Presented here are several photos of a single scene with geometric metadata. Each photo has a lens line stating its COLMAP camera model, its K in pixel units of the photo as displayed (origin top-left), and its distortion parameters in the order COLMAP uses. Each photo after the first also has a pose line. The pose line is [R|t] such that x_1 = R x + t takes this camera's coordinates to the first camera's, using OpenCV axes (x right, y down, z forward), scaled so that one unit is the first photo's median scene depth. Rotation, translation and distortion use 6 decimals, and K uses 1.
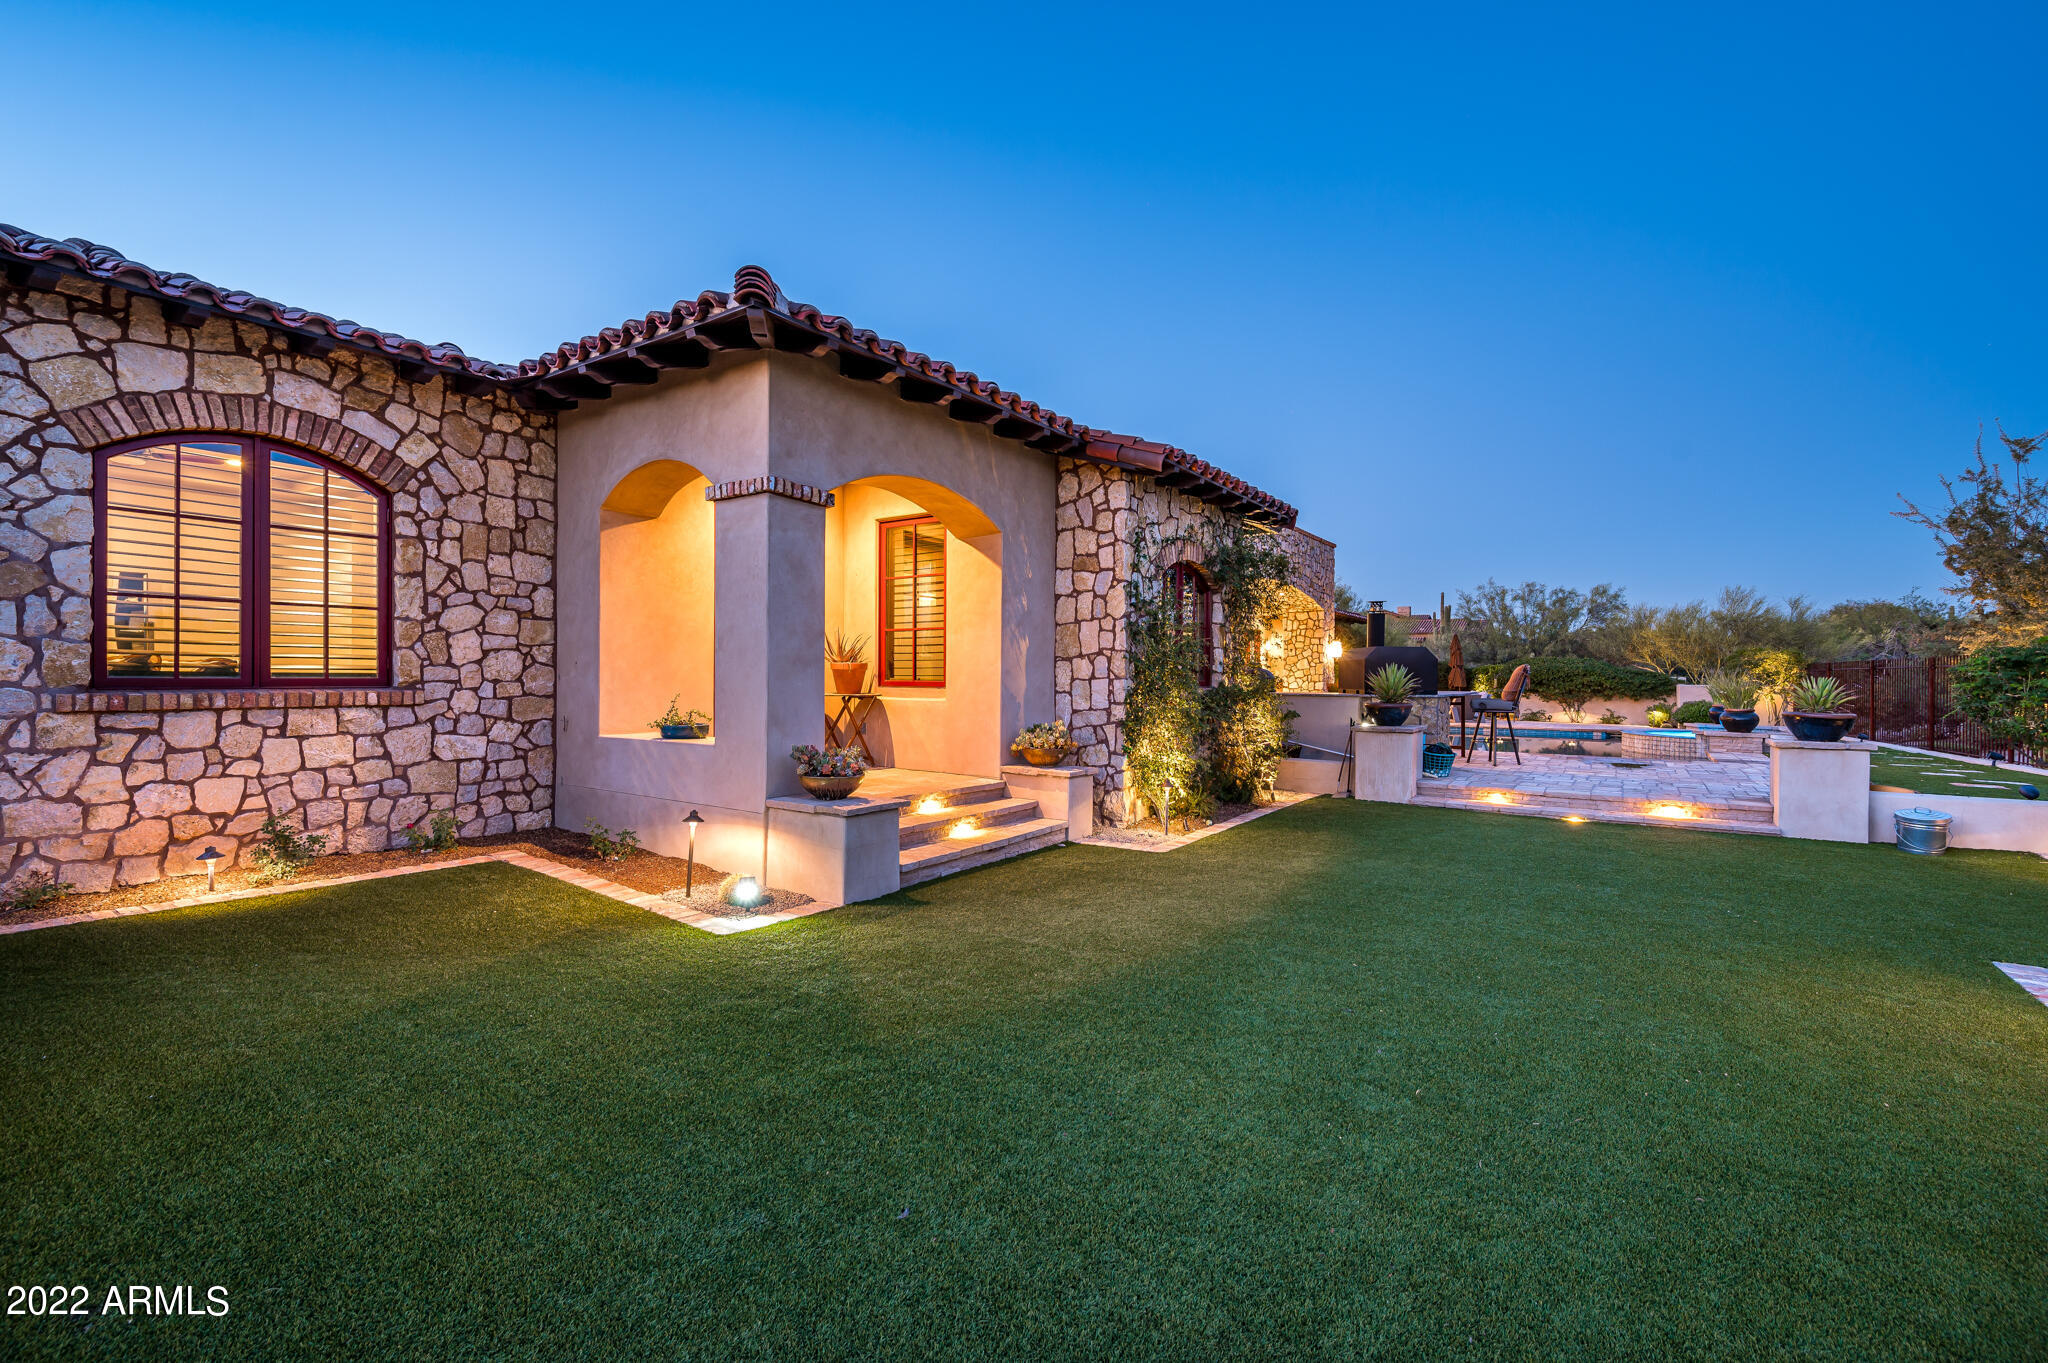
lens RADIAL K [[867.6, 0, 1015.9], [0, 867.6, 681.6], [0, 0, 1]] dist [0.000775, -0.000121]
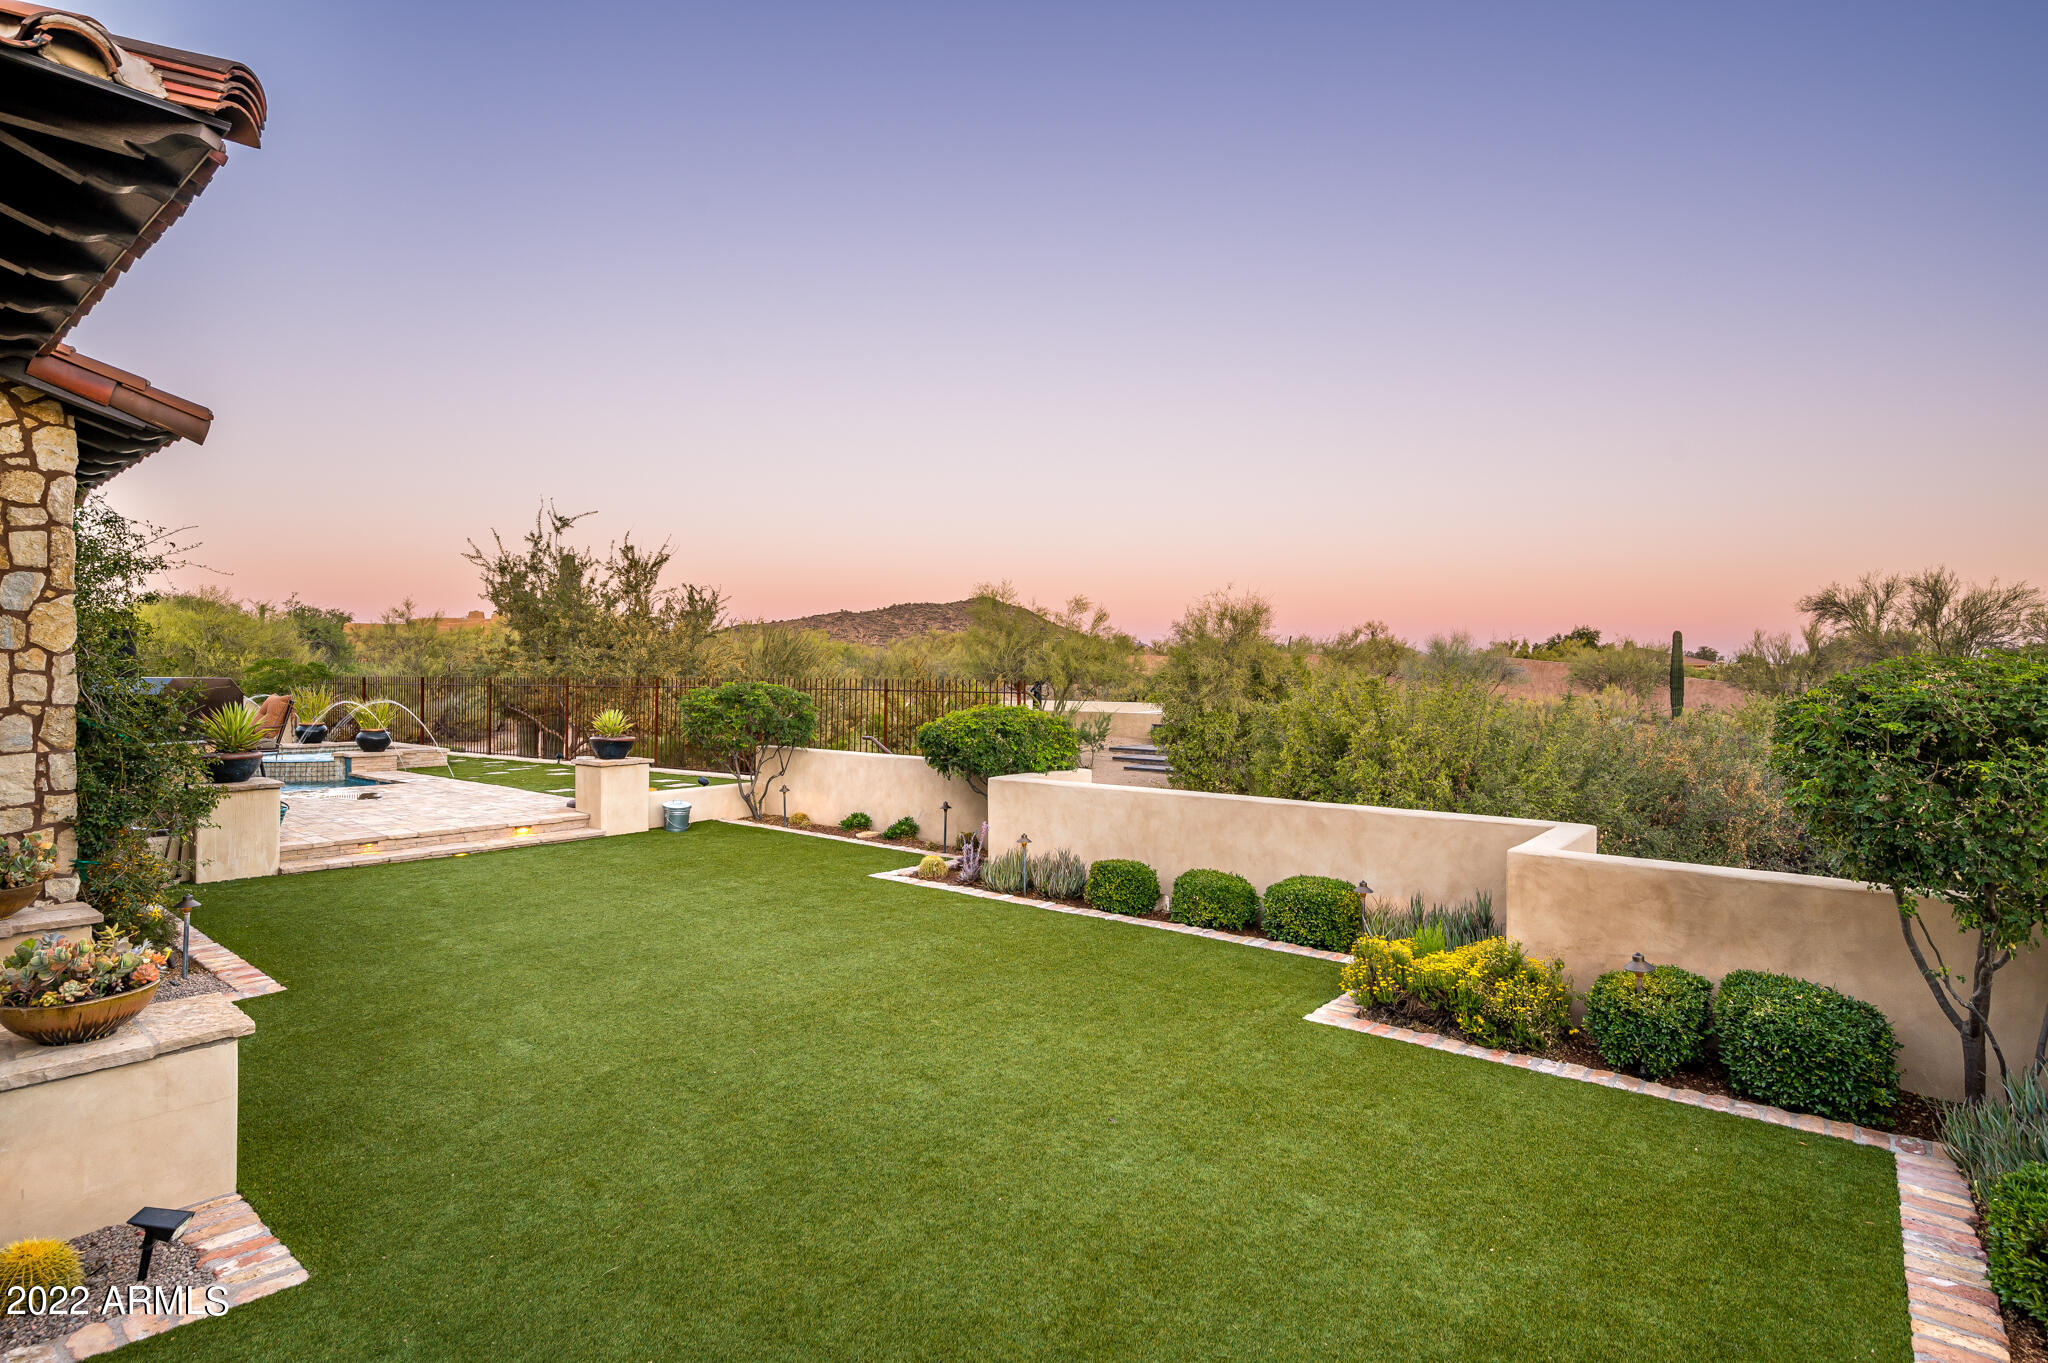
lens RADIAL K [[1025.4, 0, 1012.0], [0, 1025.4, 681.5], [0, 0, 1]] dist [-0.000366, 0.000571]
pose [[0.081284, -0.007806, 0.996660, -0.536330], [0.001740, 0.999969, 0.007690, -0.056118], [-0.996689, 0.001109, 0.081295, 0.272678]]
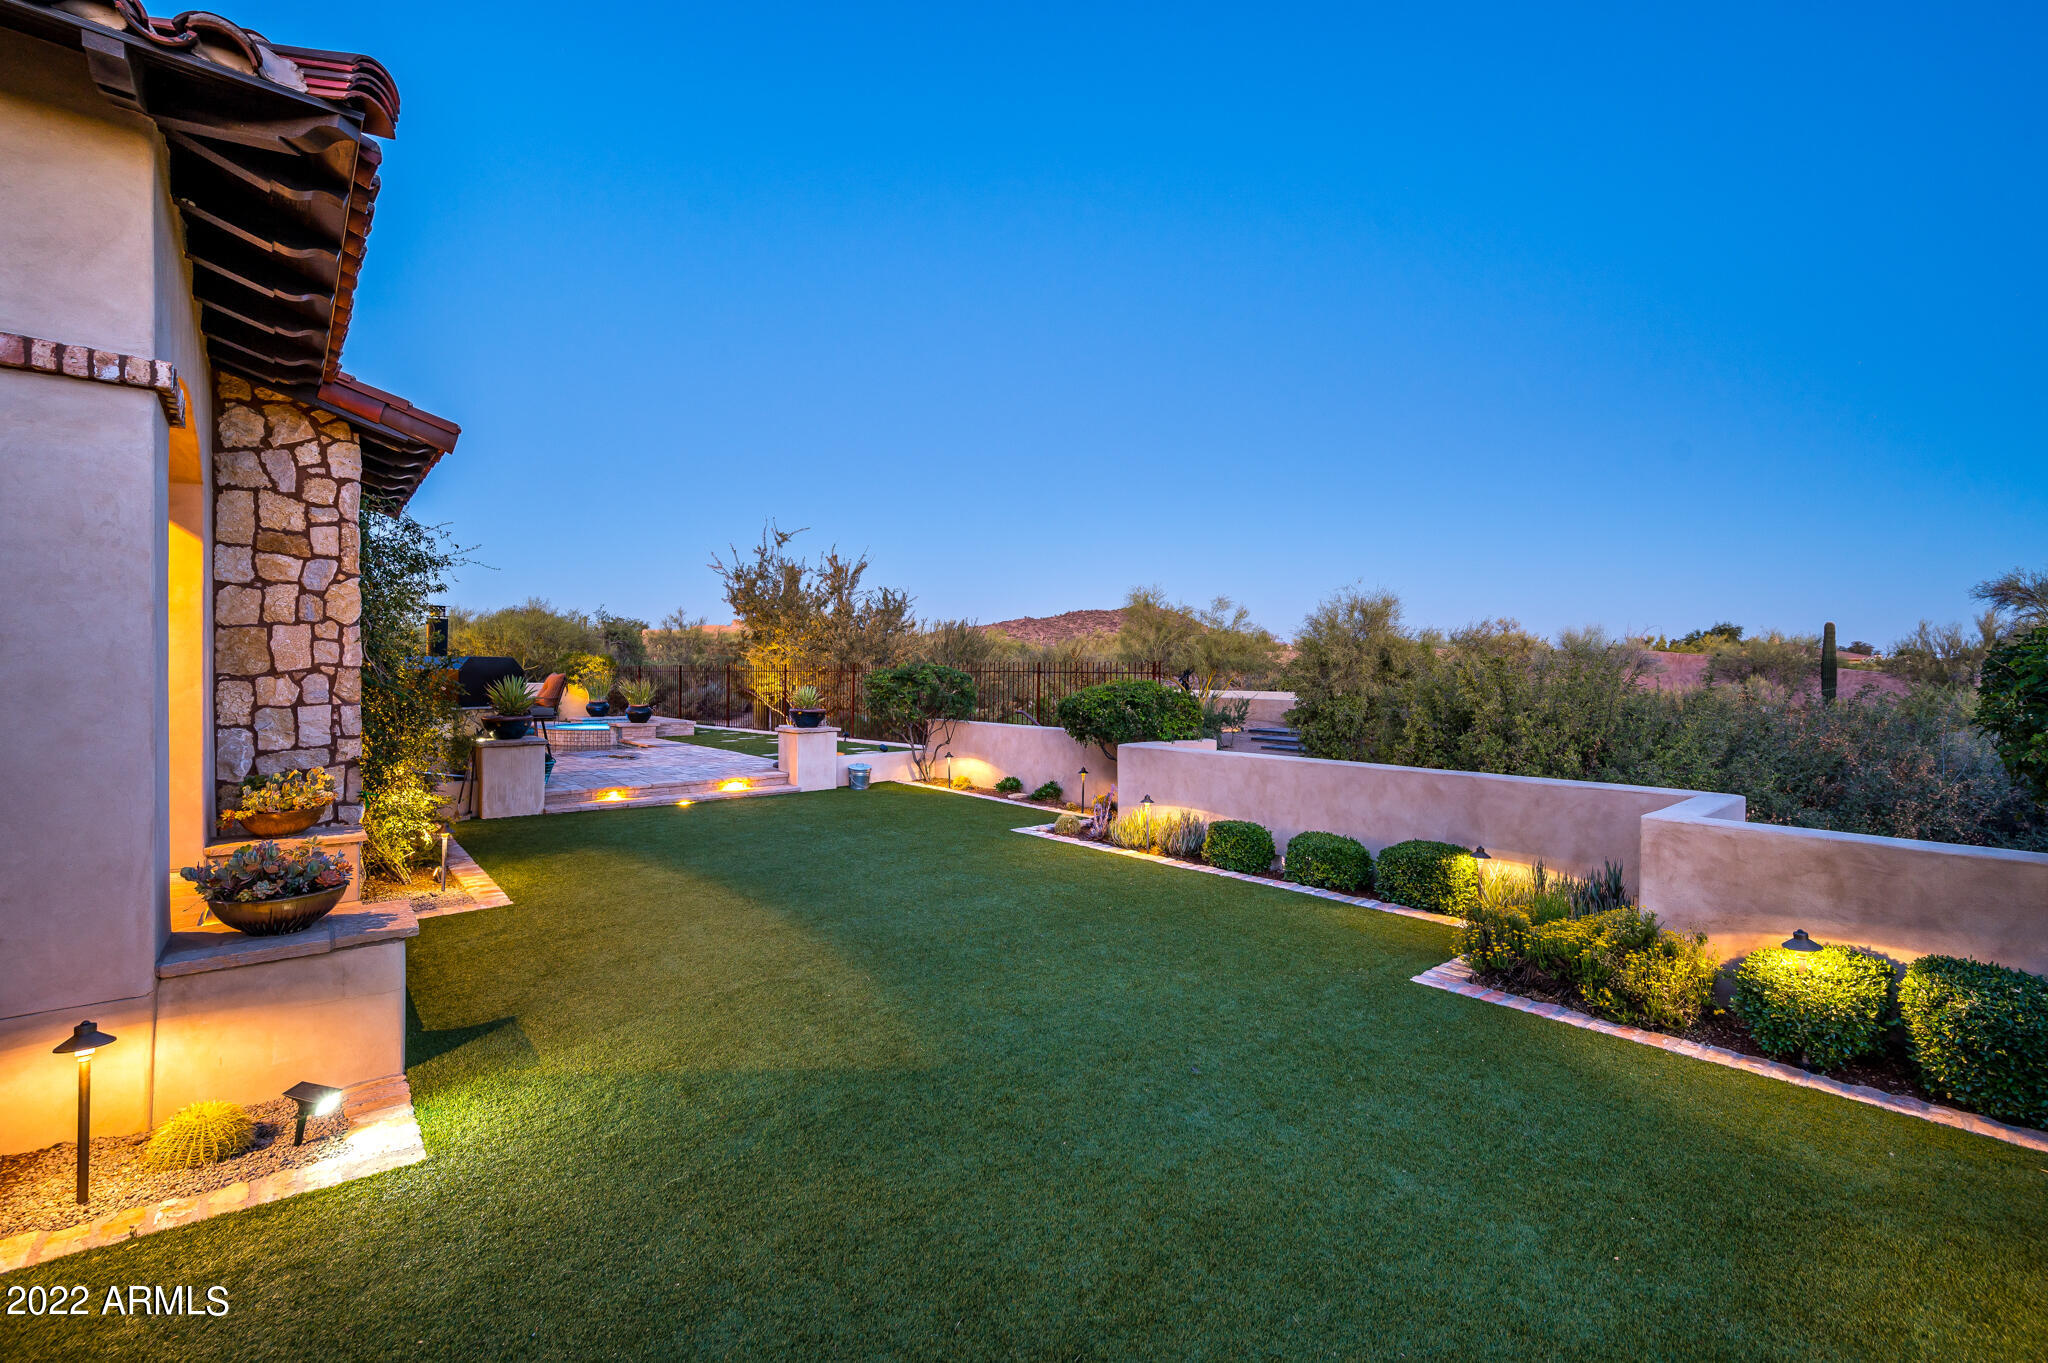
lens RADIAL K [[867.6, 0, 1015.9], [0, 867.6, 681.6], [0, 0, 1]] dist [0.000775, -0.000121]
pose [[0.254388, -0.013127, 0.967013, -0.459447], [0.002436, 0.999913, 0.012933, -0.031060], [-0.967099, -0.000934, 0.254398, 0.241721]]
